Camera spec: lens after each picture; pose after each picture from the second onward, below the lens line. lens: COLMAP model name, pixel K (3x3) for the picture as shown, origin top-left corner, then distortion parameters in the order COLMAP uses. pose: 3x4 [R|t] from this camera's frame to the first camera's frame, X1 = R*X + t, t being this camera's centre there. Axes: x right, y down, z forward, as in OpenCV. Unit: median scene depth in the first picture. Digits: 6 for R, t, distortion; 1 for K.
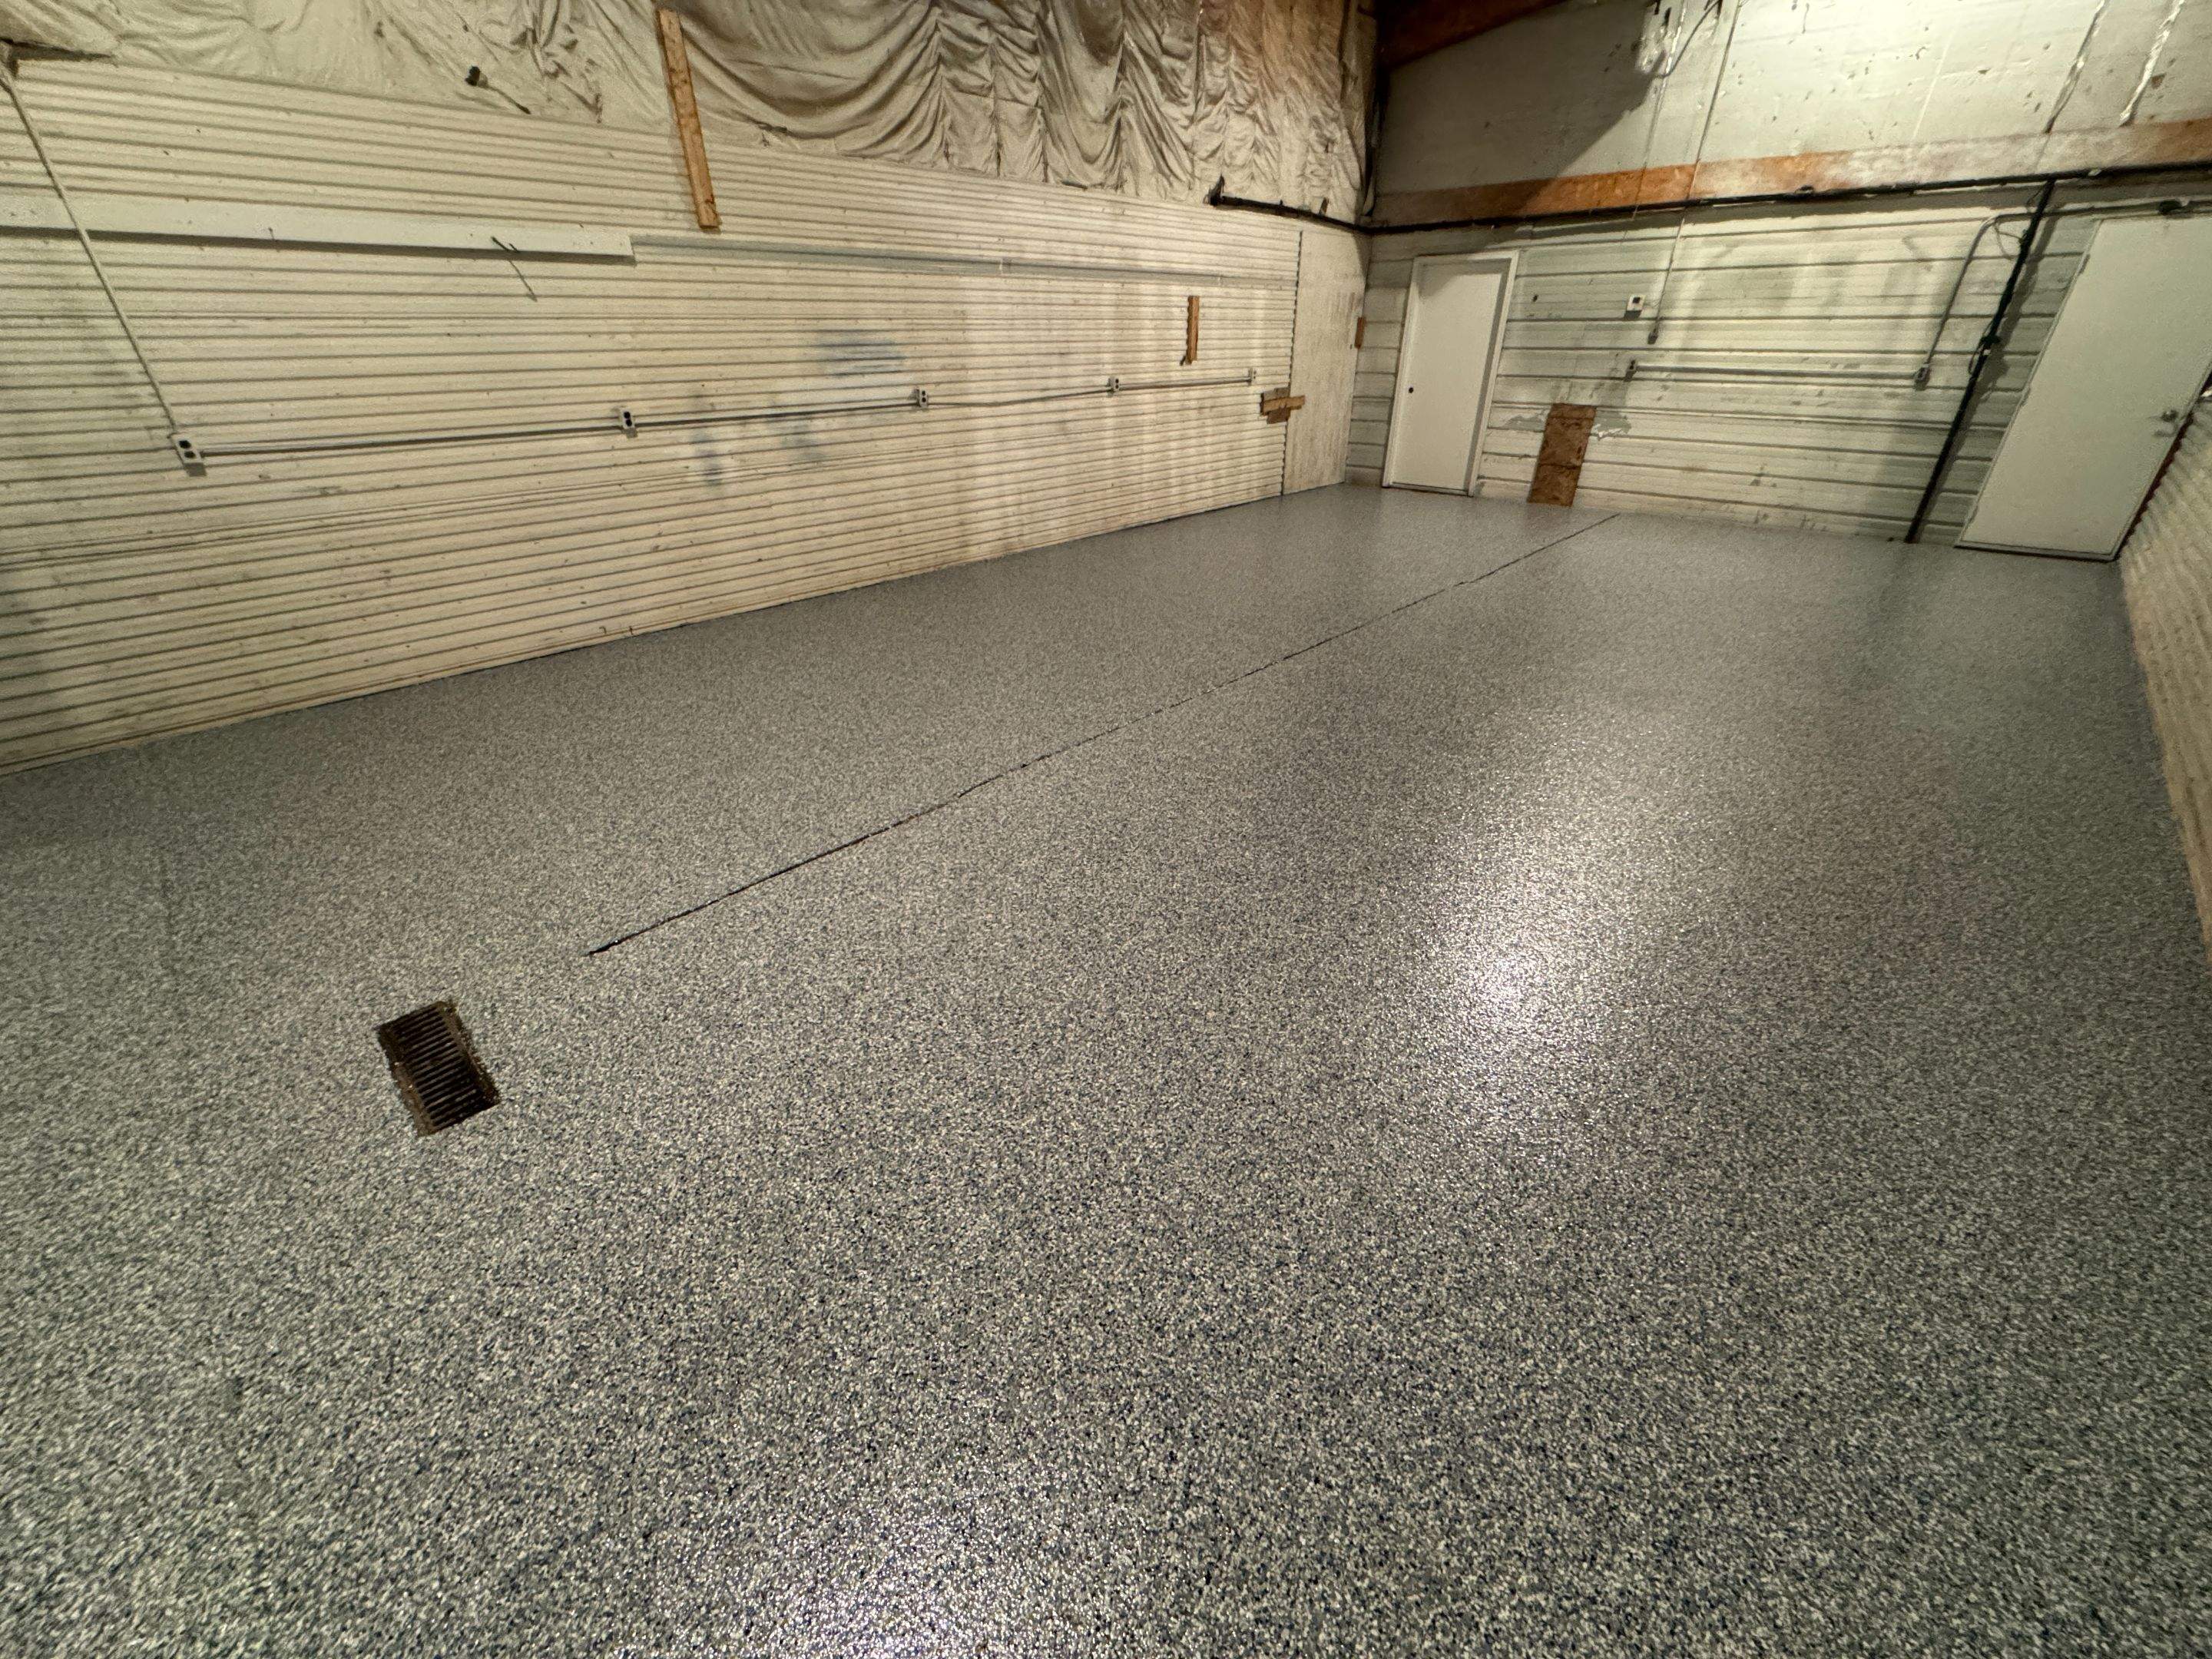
lens RADIAL K [[882.5, 0, 1109.1], [0, 882.5, 824.4], [0, 0, 1]] dist [-0.001111, -0.000098]
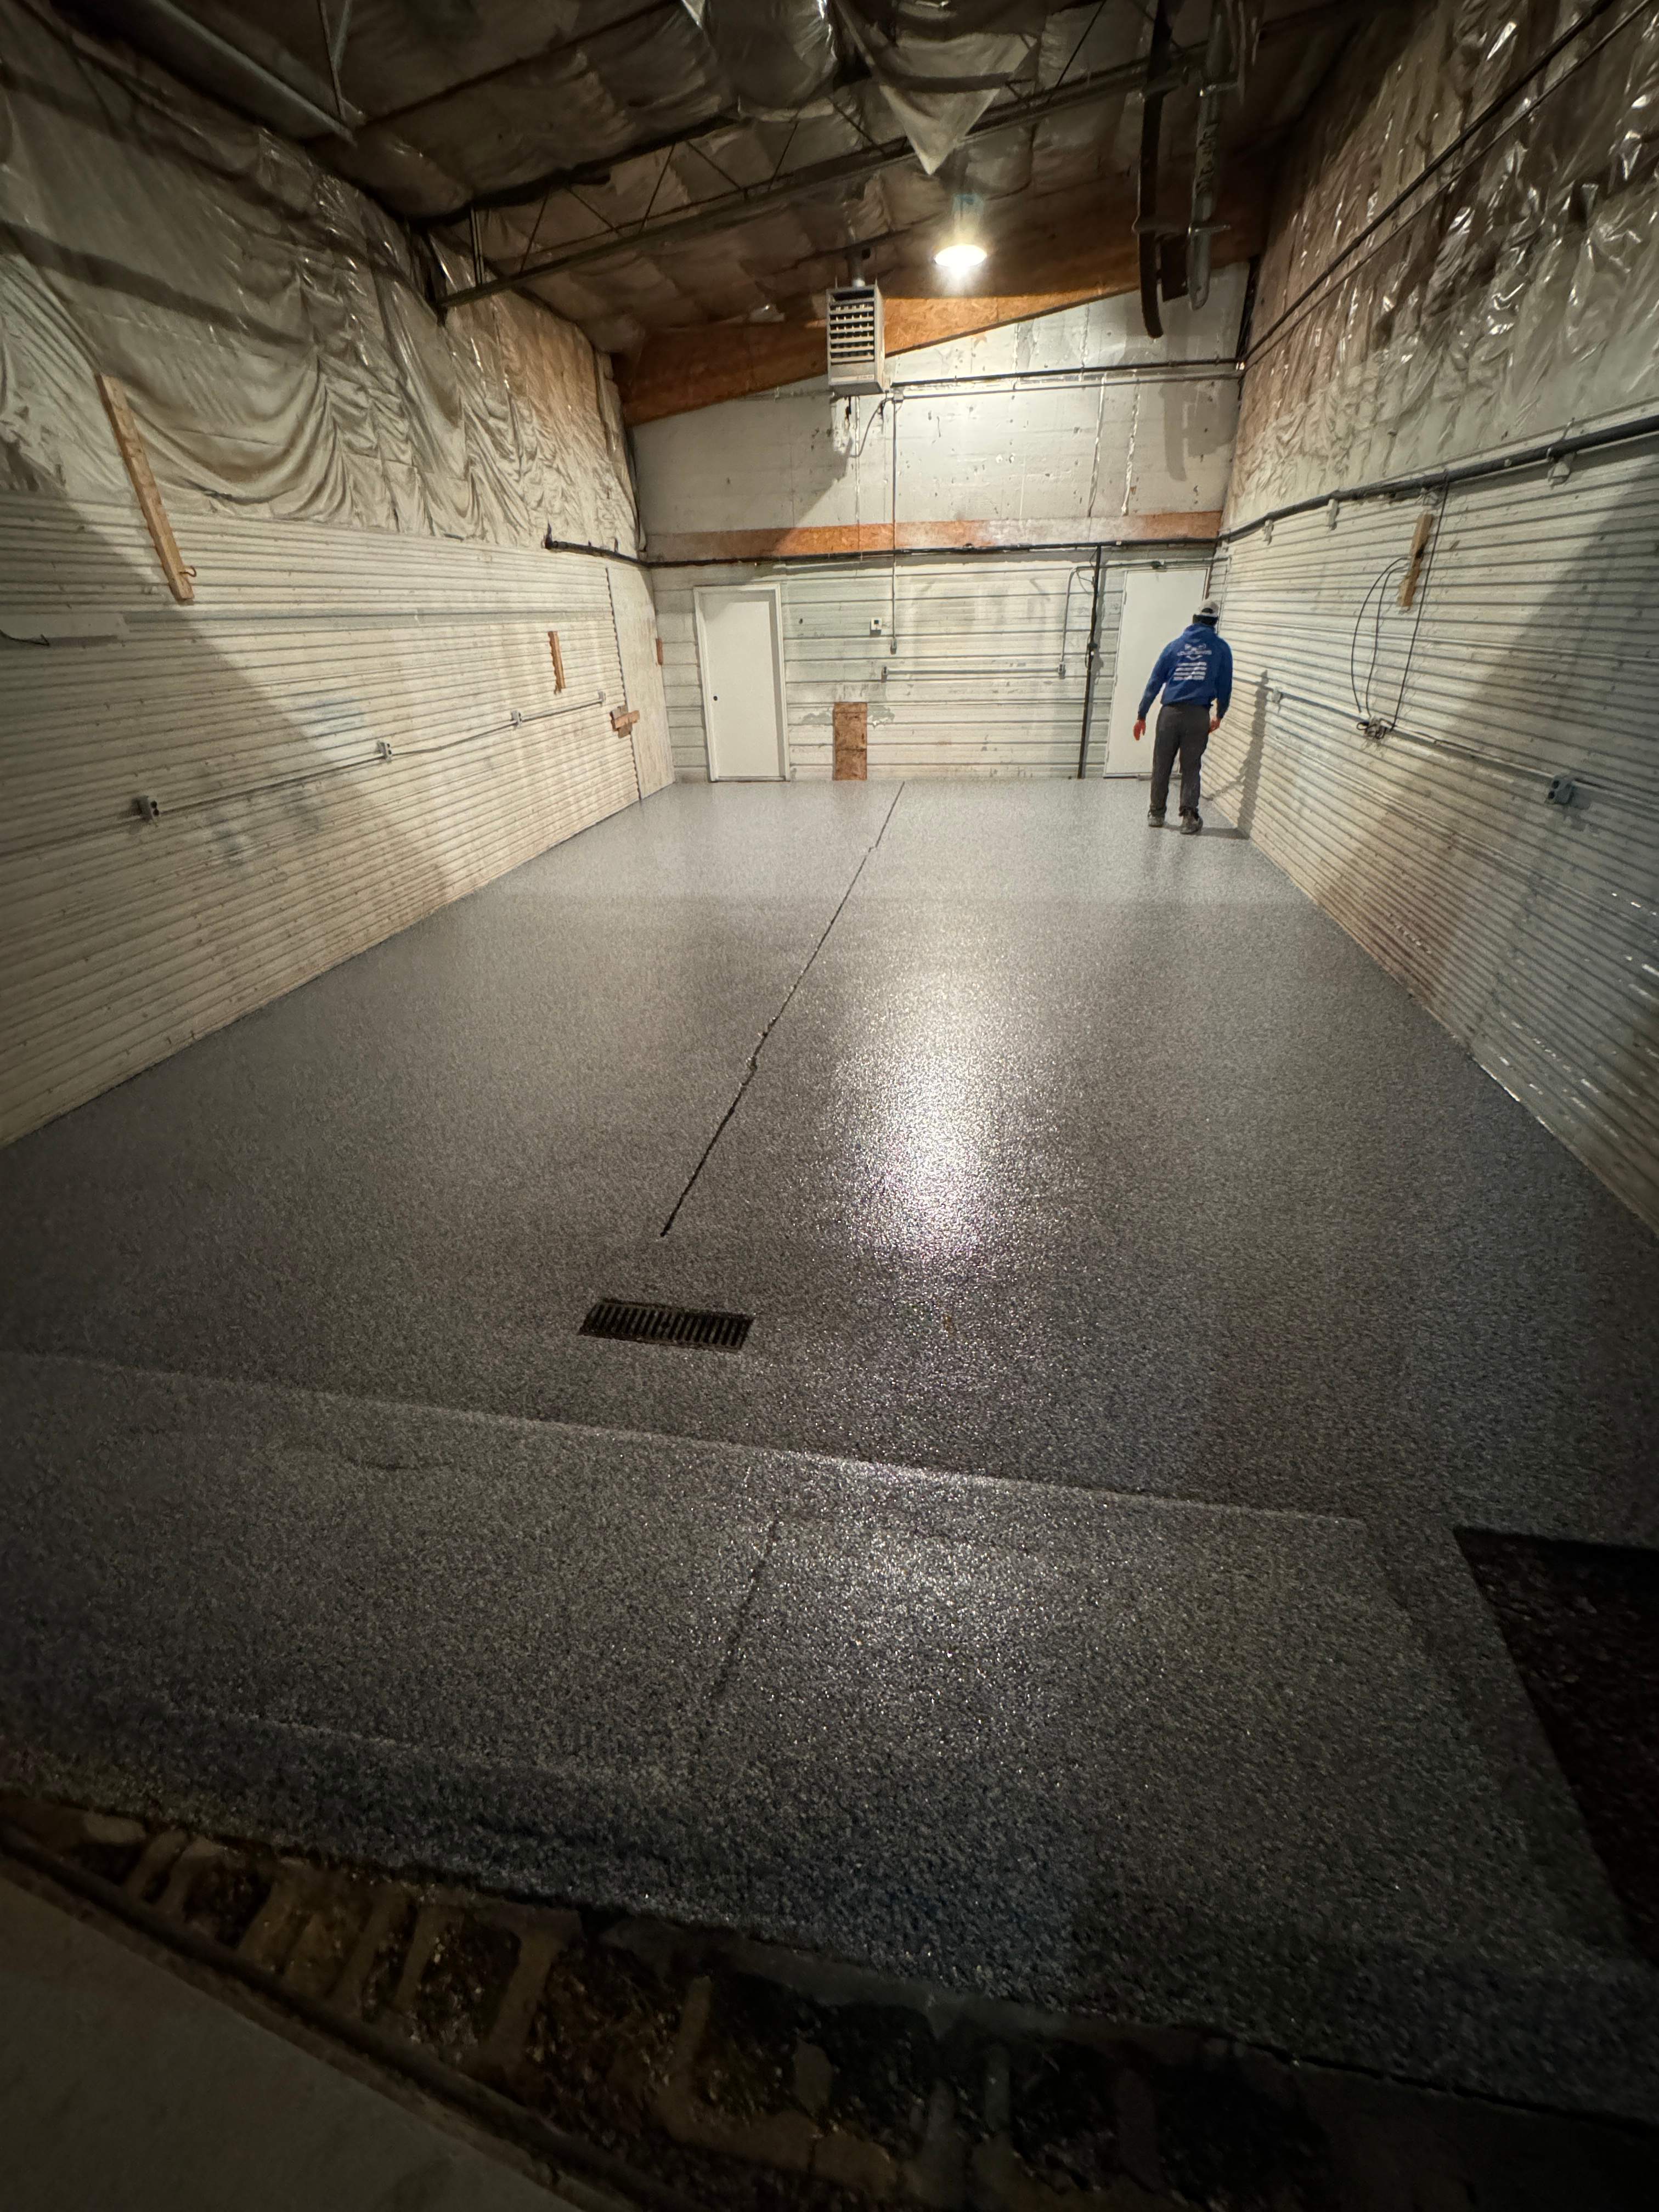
lens RADIAL K [[879.4, 0, 832.9], [0, 879.4, 1111.0], [0, 0, 1]] dist [-0.002577, -0.000100]
pose [[0.829082, -0.293885, 0.475662, -0.349700], [0.295118, 0.952579, 0.074153, -0.014807], [-0.474898, 0.078898, 0.876497, -0.078001]]
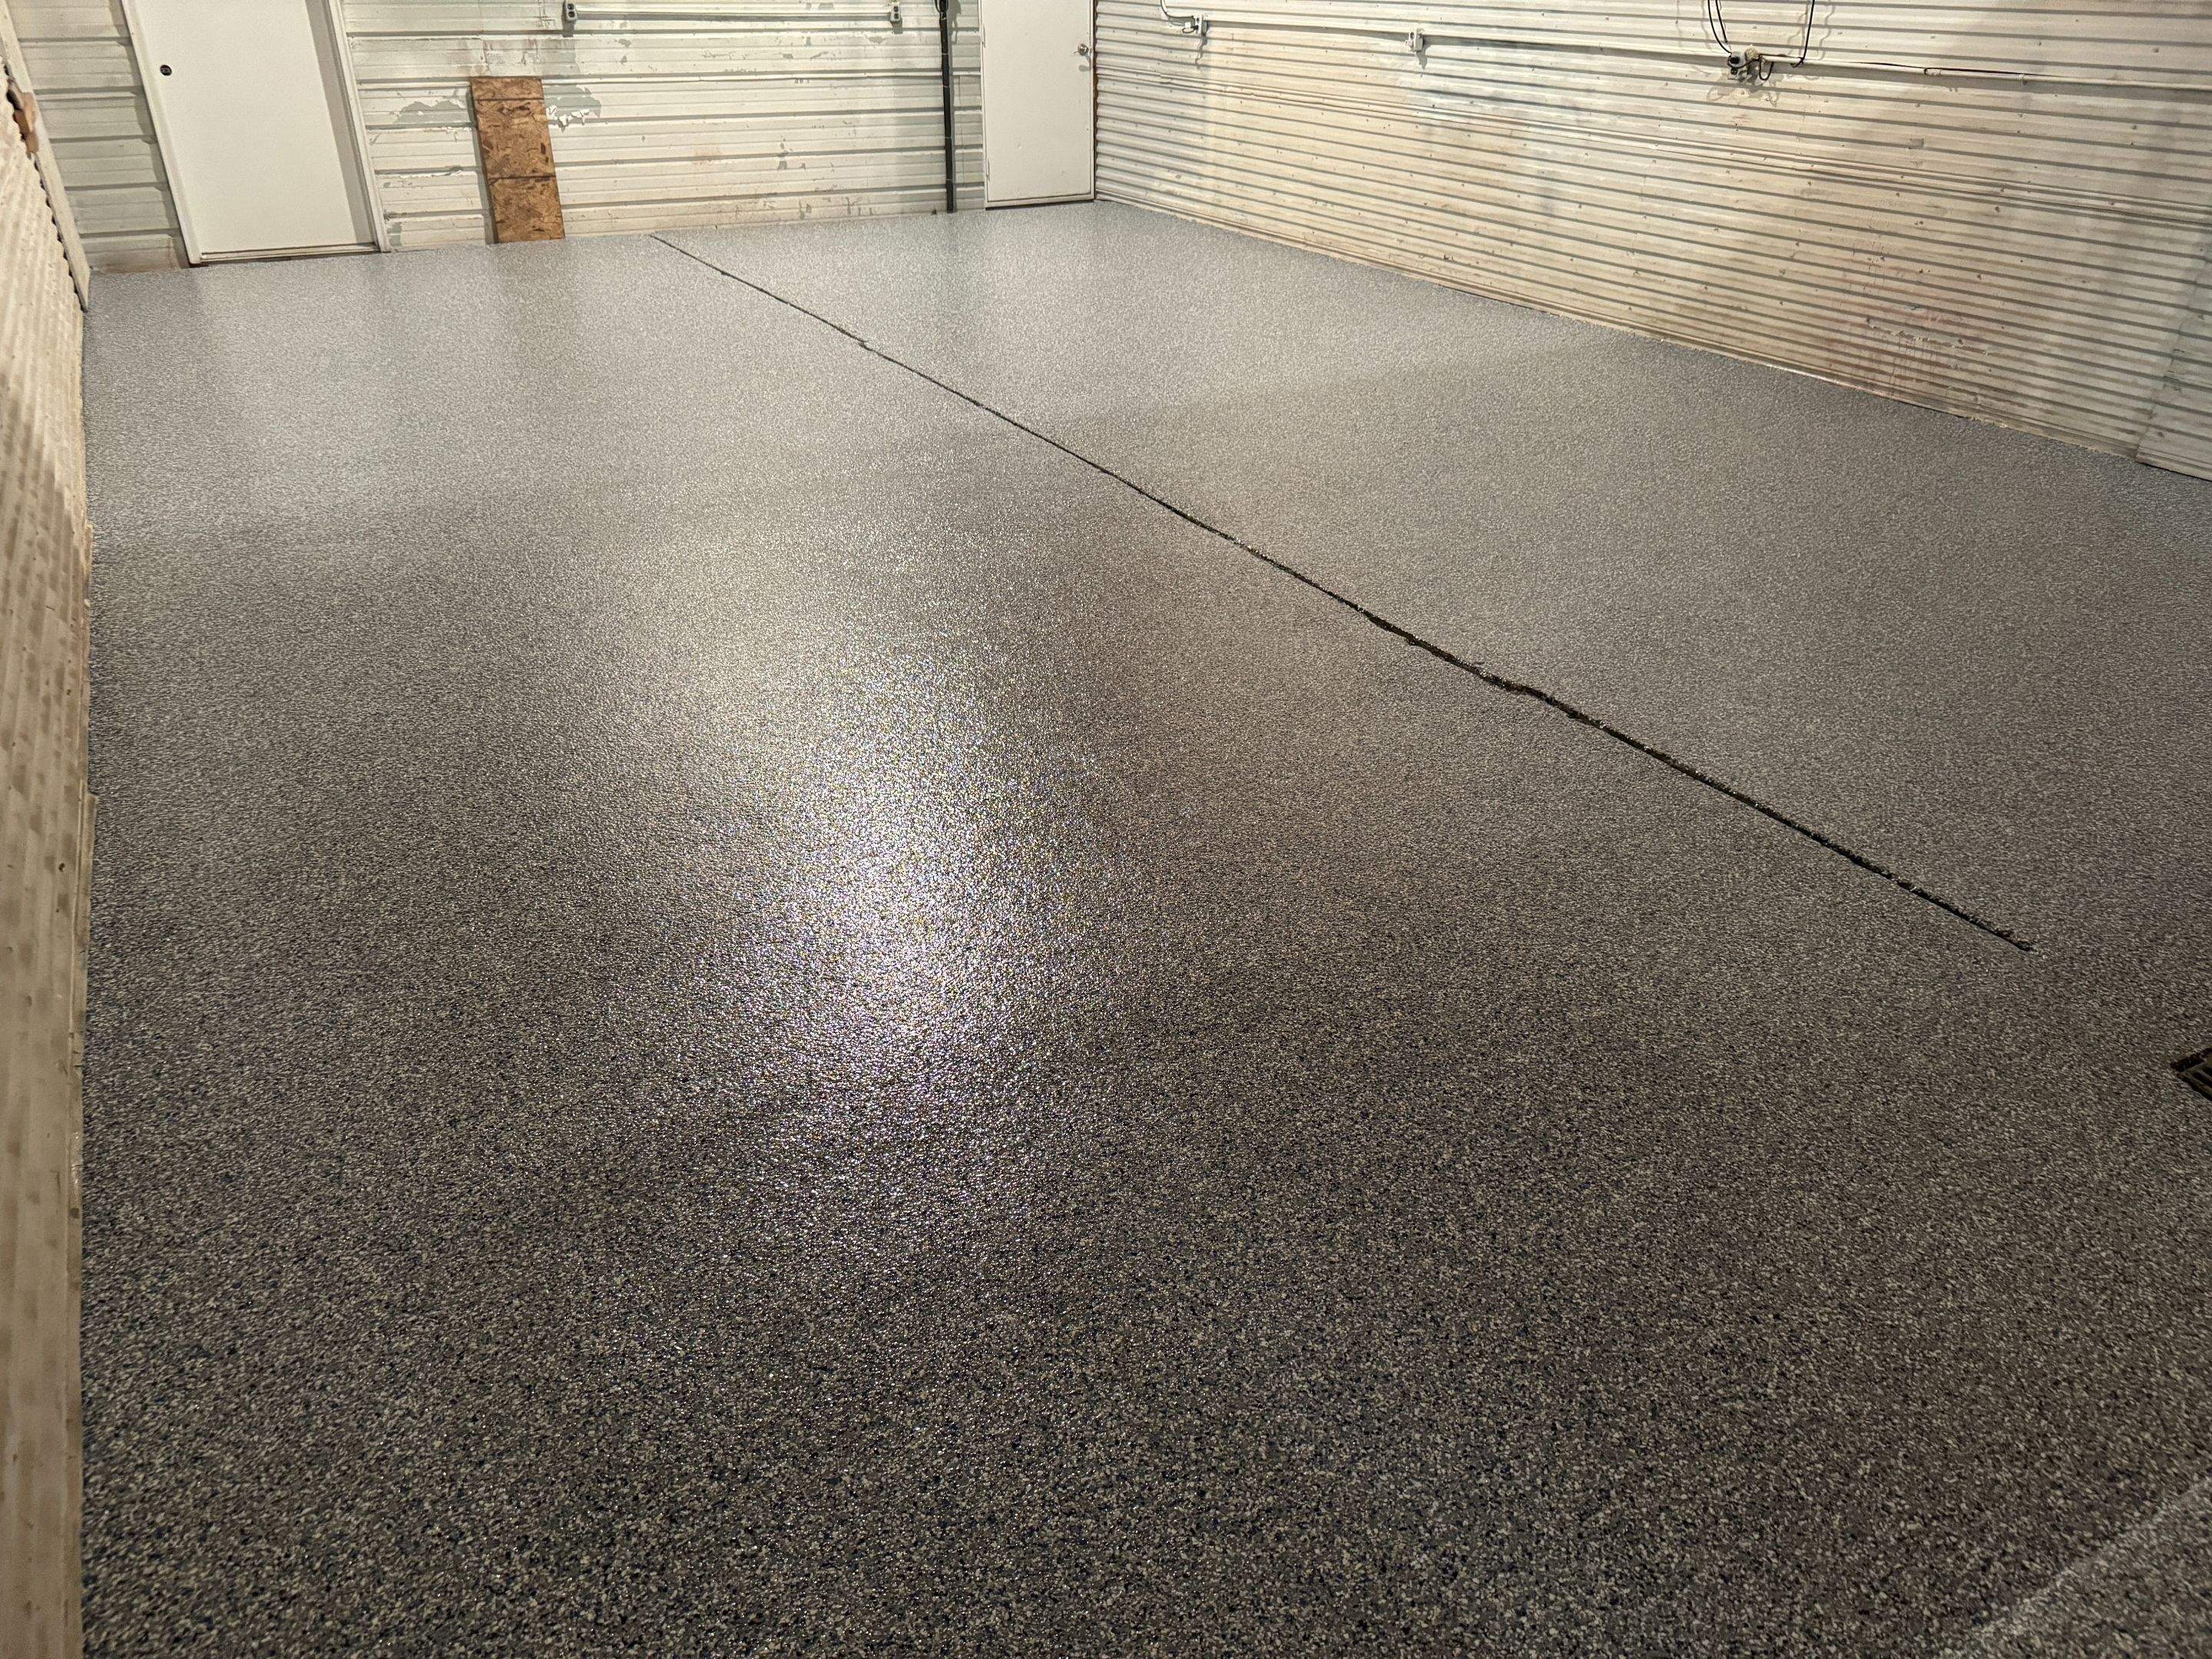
lens RADIAL K [[1559.1, 0, 1106.4], [0, 1559.1, 841.1], [0, 0, 1]] dist [0.020929, -0.027338]
pose [[0.295440, -0.462081, 0.836180, -0.641209], [0.455660, 0.837438, 0.301781, -0.212220], [-0.839696, 0.291855, 0.457964, 0.383531]]
